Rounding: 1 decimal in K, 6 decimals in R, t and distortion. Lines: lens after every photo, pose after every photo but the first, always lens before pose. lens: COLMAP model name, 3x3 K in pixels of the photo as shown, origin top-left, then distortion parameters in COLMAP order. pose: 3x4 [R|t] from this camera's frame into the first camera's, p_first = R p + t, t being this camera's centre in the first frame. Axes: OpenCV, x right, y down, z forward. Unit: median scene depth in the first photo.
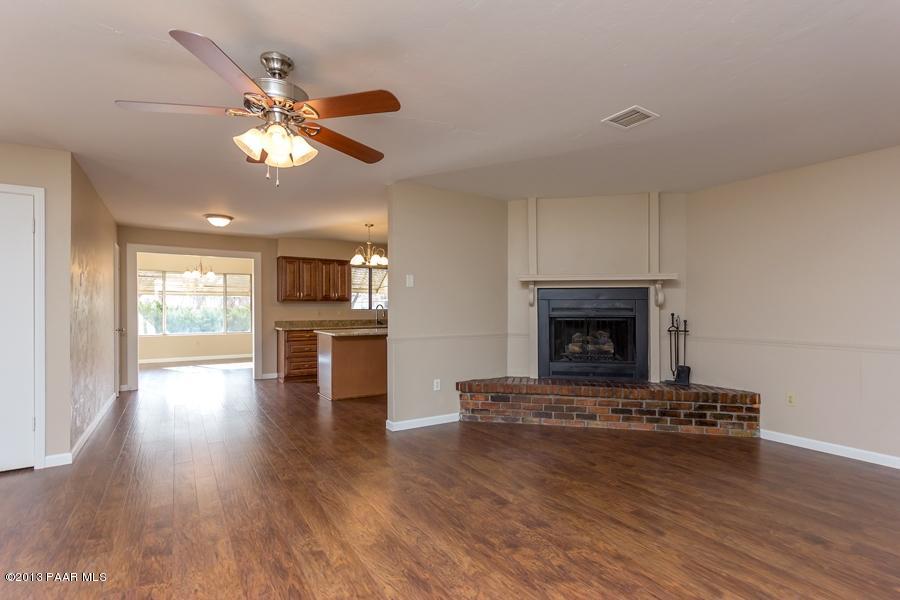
lens RADIAL K [[417.3, 0, 454.8], [0, 417.3, 304.9], [0, 0, 1]] dist [0.003453, 0.000353]
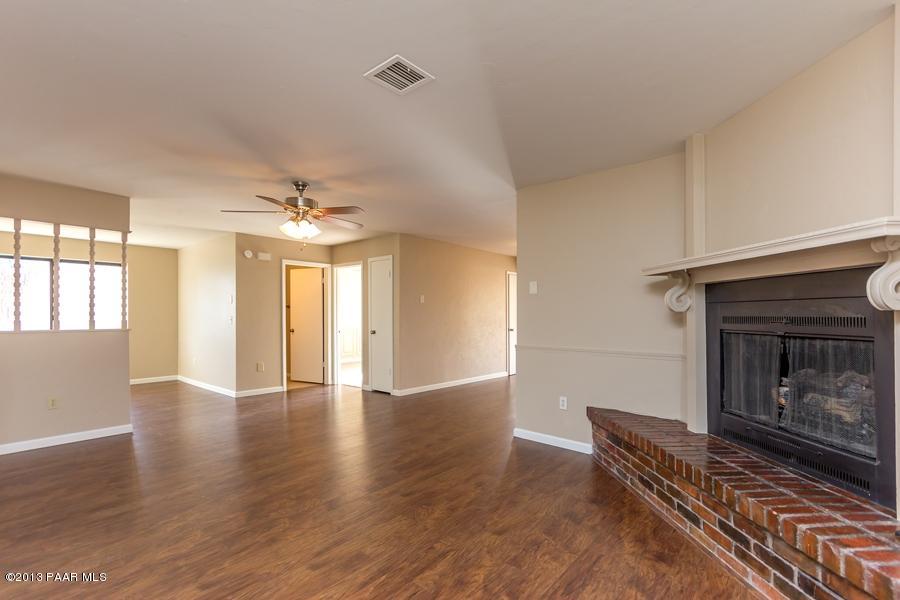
lens RADIAL K [[415.7, 0, 449.1], [0, 415.7, 315.7], [0, 0, 1]] dist [0.019375, 0.000064]
pose [[0.266588, -0.000499, -0.963810, 0.757355], [0.010952, 0.999937, 0.002511, 0.002791], [0.963748, -0.011225, 0.266577, 0.550361]]
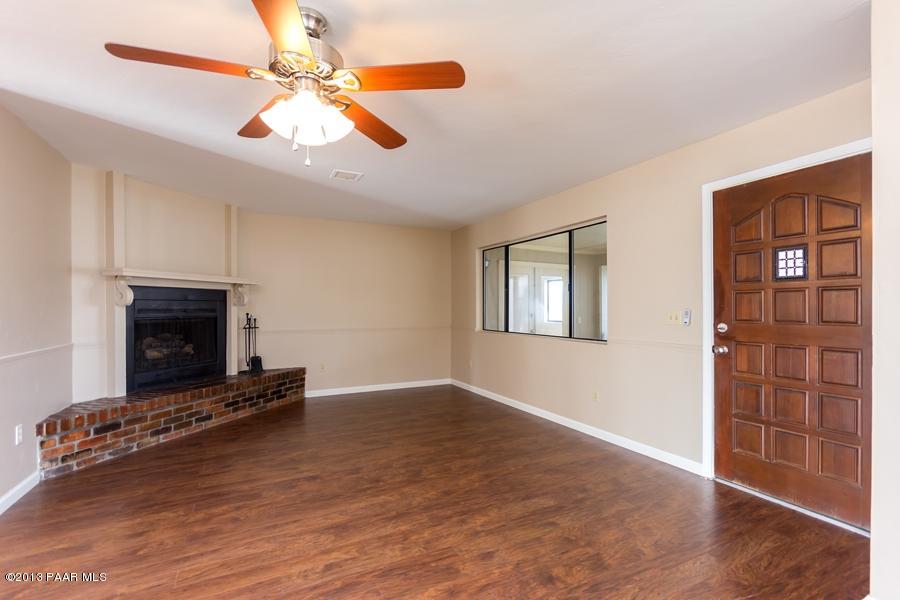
lens RADIAL K [[417.3, 0, 454.8], [0, 417.3, 304.9], [0, 0, 1]] dist [0.003453, 0.000353]
pose [[0.116239, 0.004417, 0.993211, -0.598495], [-0.003143, 0.999987, -0.004079, -0.000042], [-0.993216, -0.002647, 0.116251, 0.291316]]
